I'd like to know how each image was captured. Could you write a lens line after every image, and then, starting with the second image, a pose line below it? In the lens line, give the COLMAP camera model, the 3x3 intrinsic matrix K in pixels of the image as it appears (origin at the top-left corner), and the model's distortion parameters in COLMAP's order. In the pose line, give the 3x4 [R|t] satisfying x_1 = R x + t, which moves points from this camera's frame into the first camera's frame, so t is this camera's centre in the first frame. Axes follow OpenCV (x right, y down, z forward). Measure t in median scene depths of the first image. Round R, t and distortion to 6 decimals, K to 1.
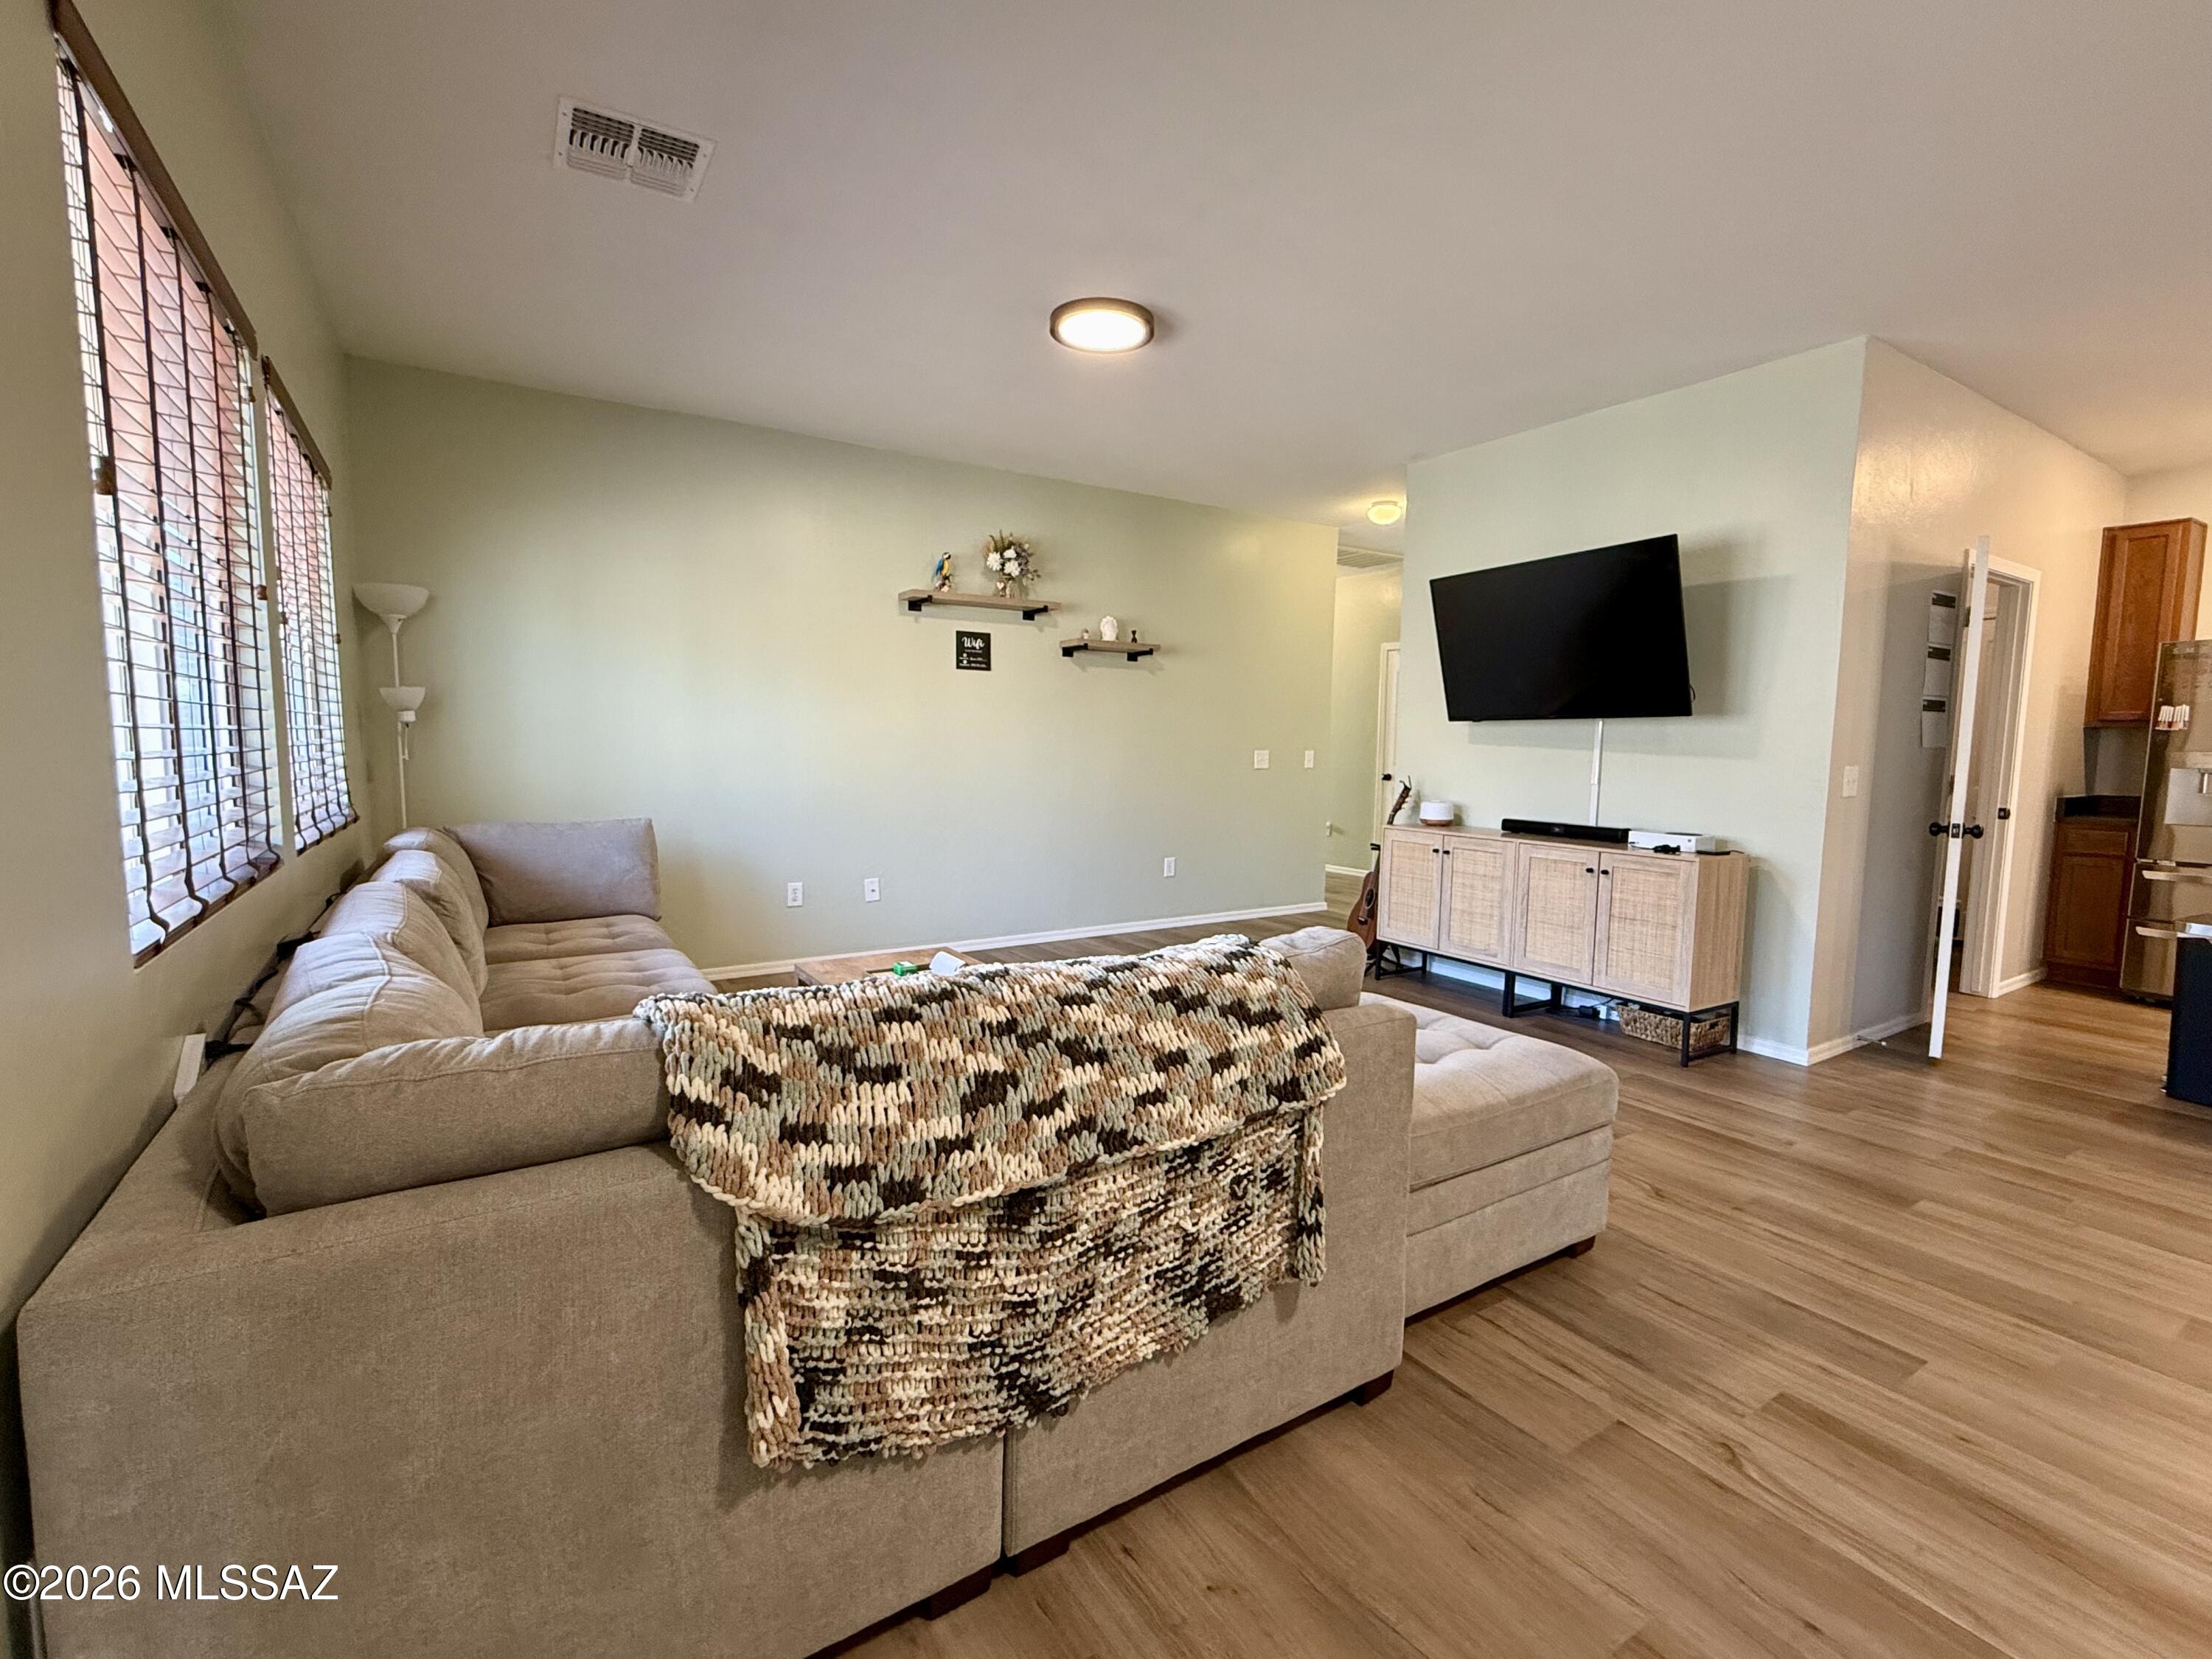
lens RADIAL K [[981.9, 0, 1115.3], [0, 981.9, 834.4], [0, 0, 1]] dist [0.000396, -0.000060]
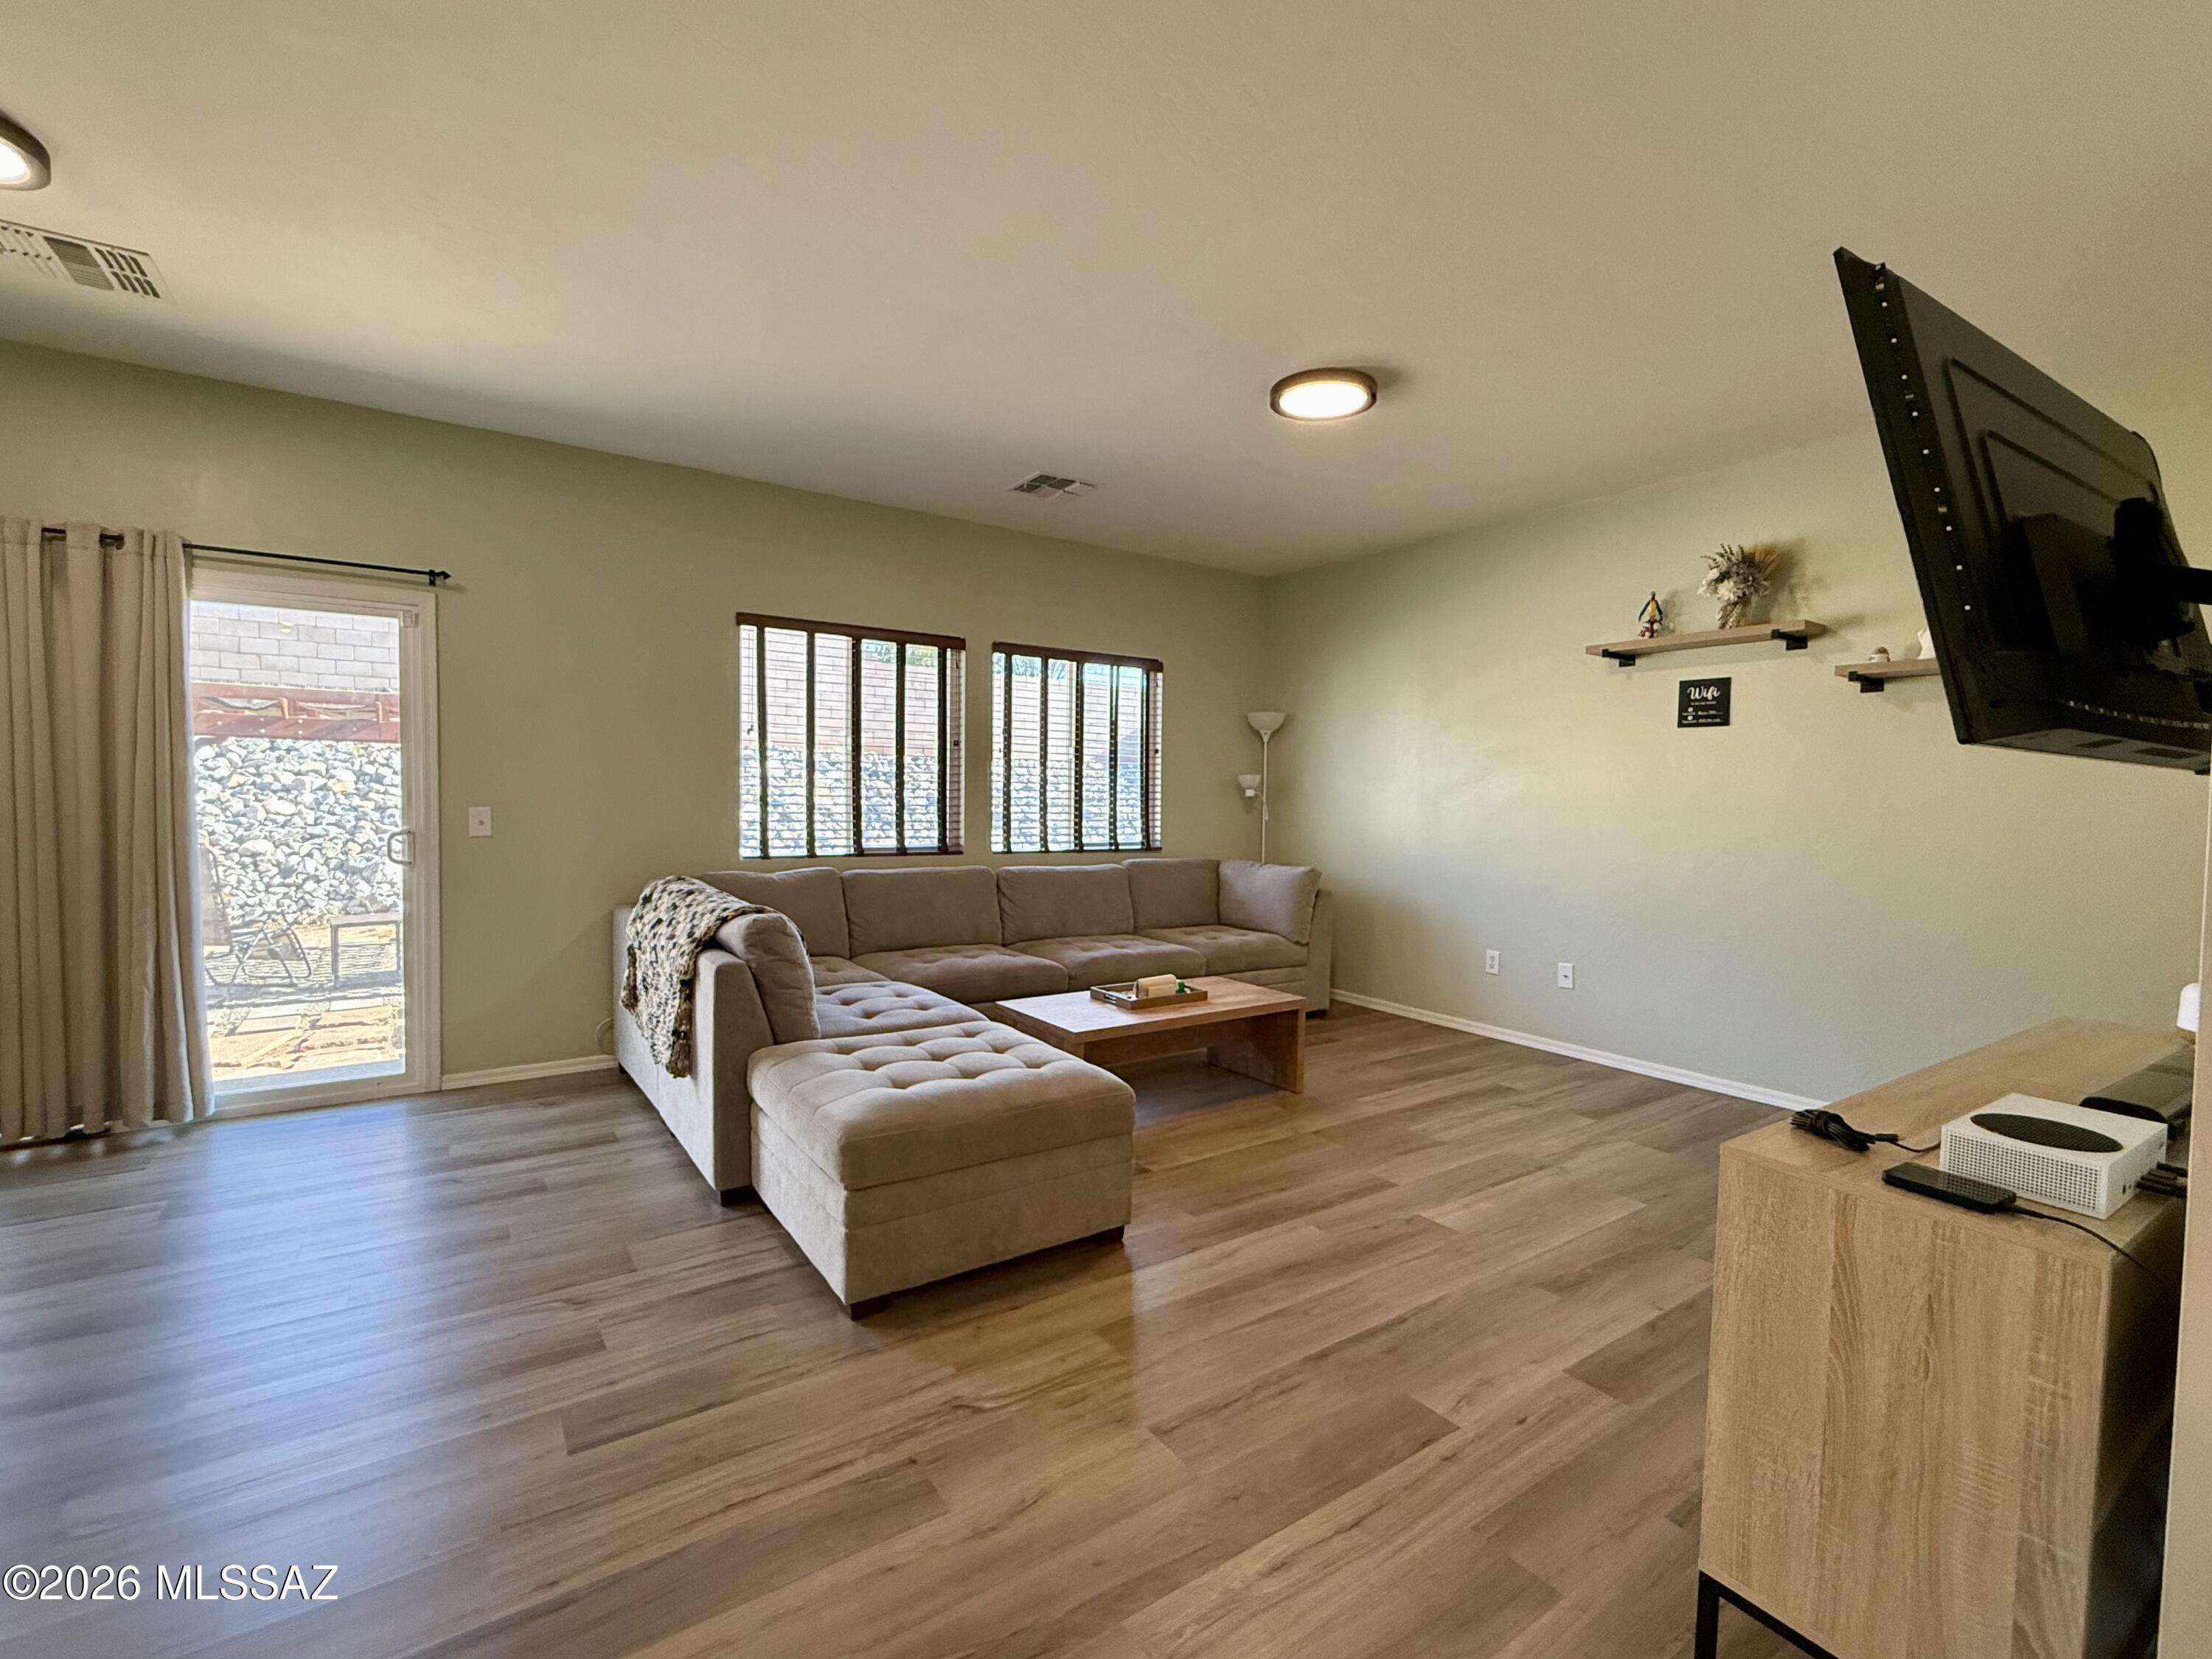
lens RADIAL K [[981.9, 0, 1102.5], [0, 981.9, 840.5], [0, 0, 1]] dist [0.000396, -0.000060]
pose [[0.037758, 0.034909, -0.998677, 0.792604], [-0.113580, 0.993063, 0.030418, -0.058090], [0.992811, 0.112281, 0.041461, 0.629773]]
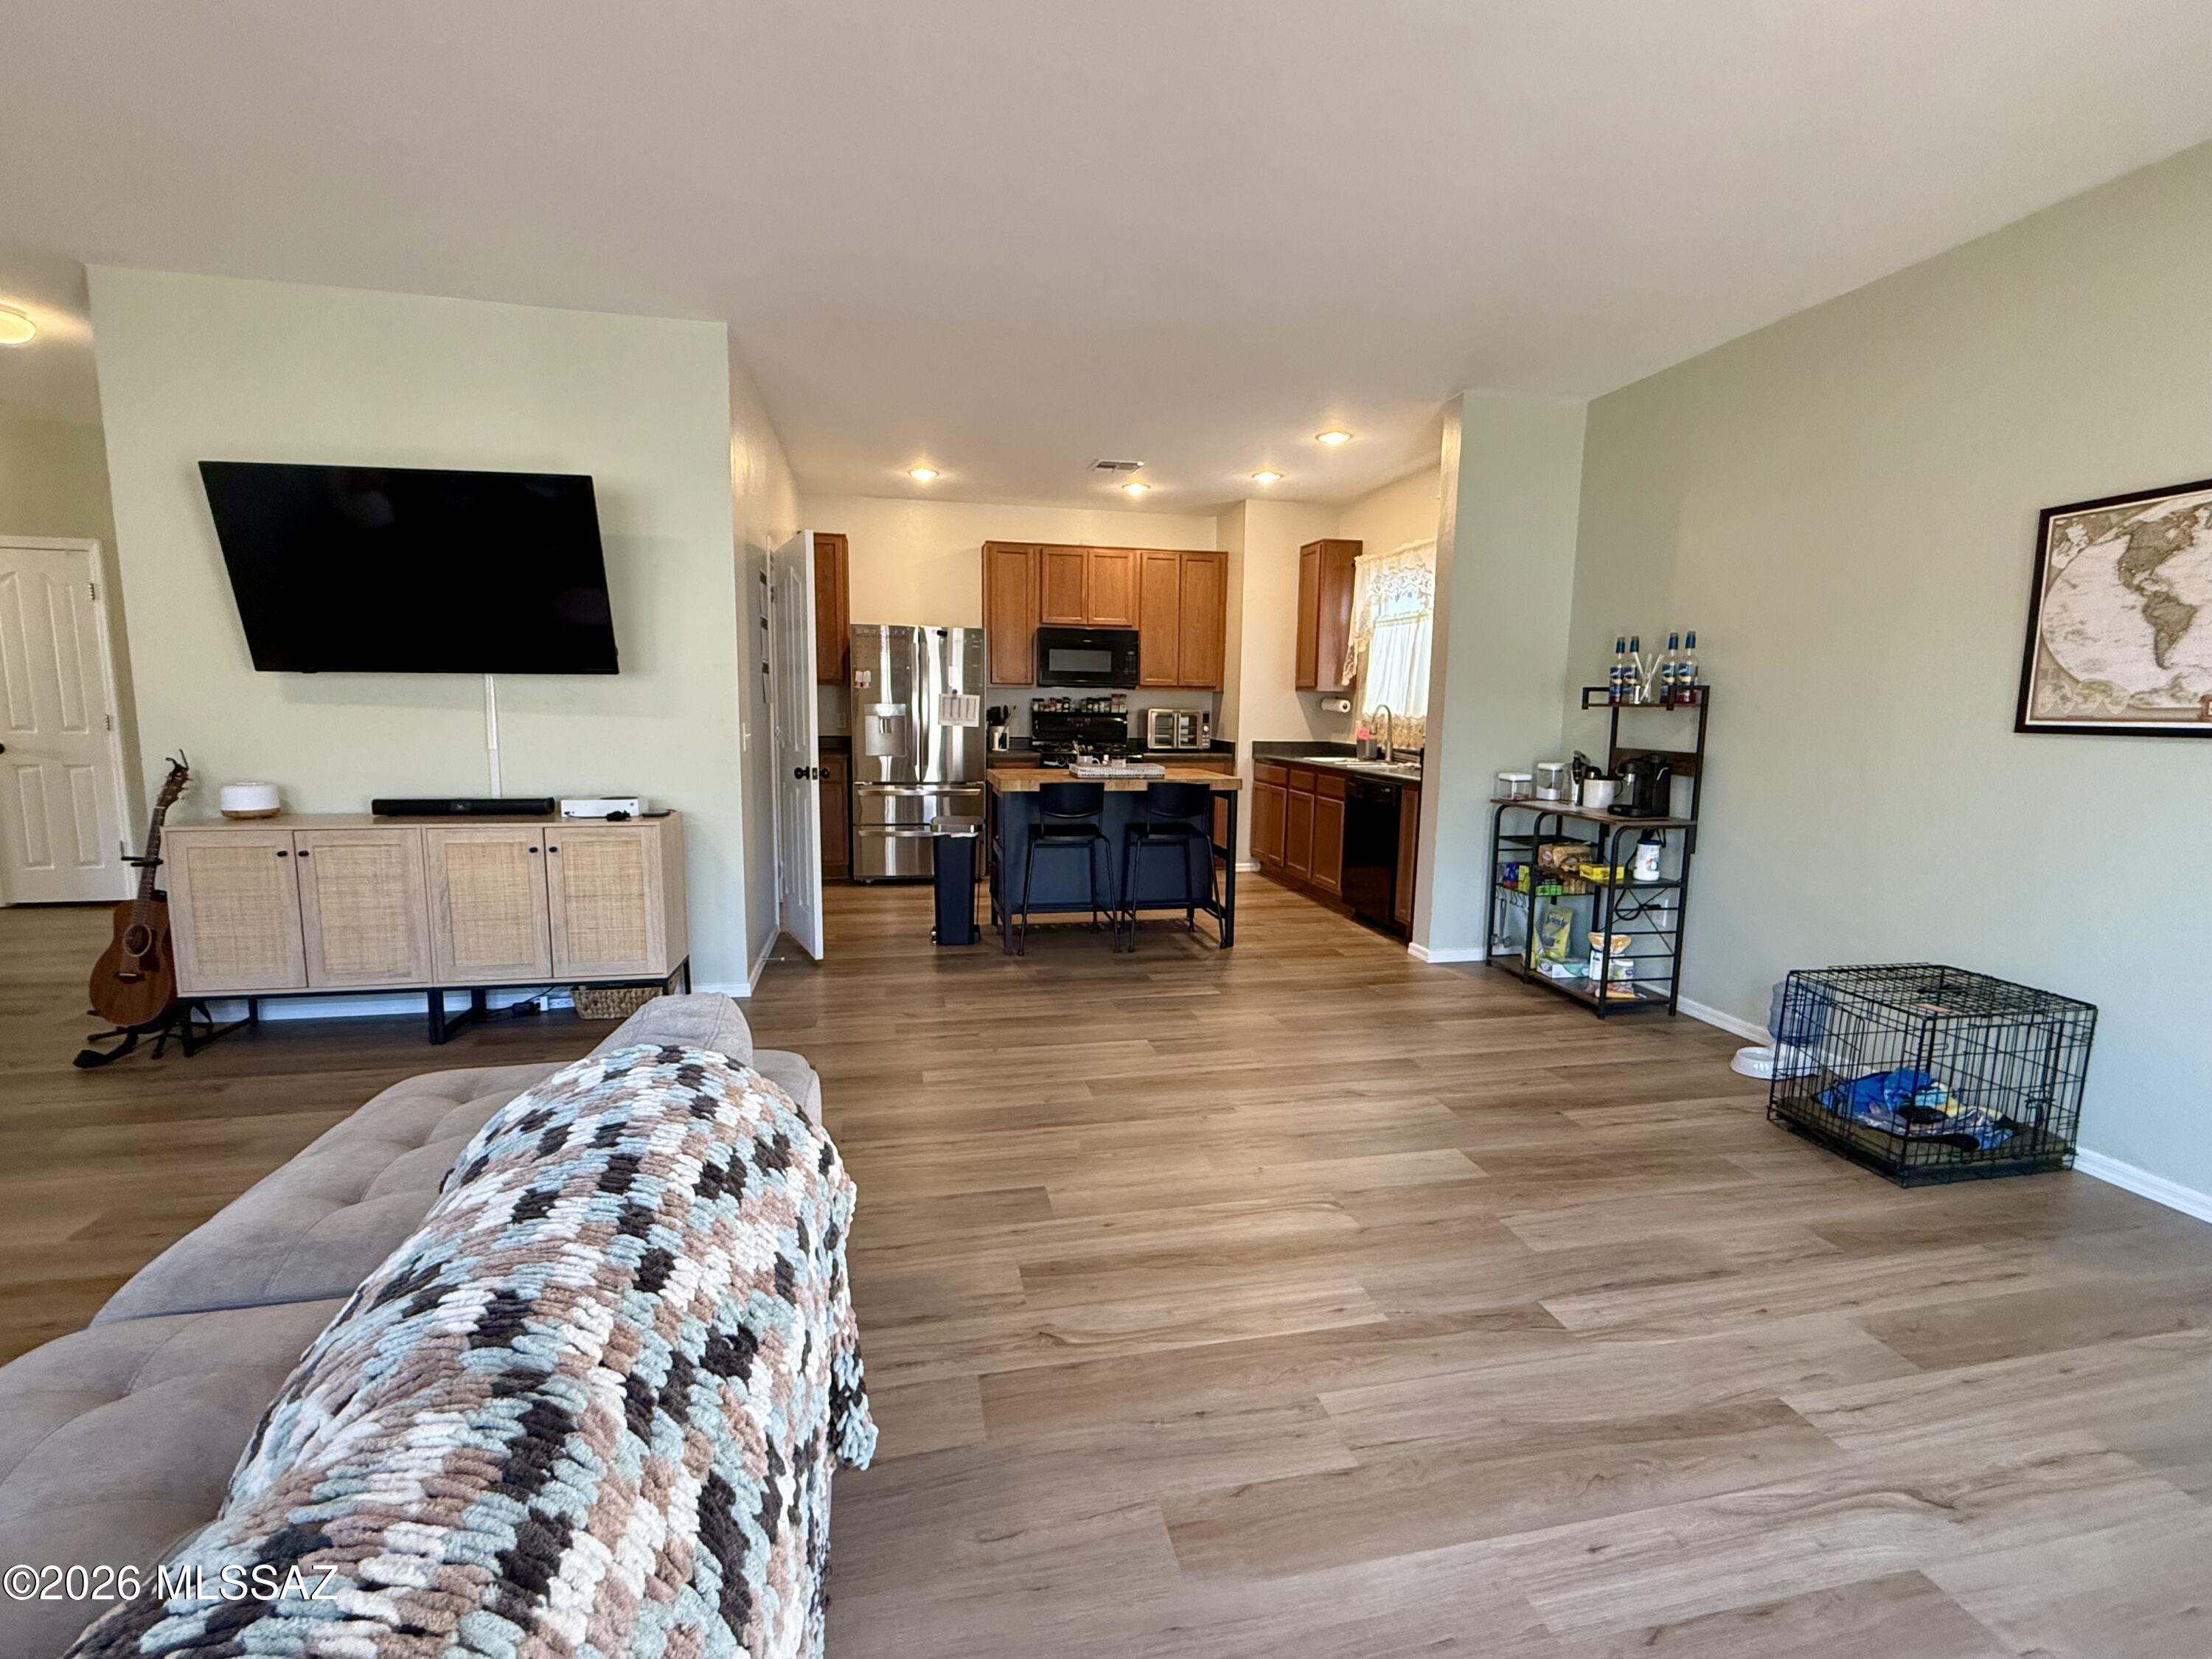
lens RADIAL K [[981.9, 0, 1101.6], [0, 981.9, 832.1], [0, 0, 1]] dist [0.000396, -0.000060]
pose [[0.350080, -0.131484, 0.927446, -0.134369], [0.081143, 0.990635, 0.109813, -0.031031], [-0.933199, 0.036812, 0.357470, 0.199383]]
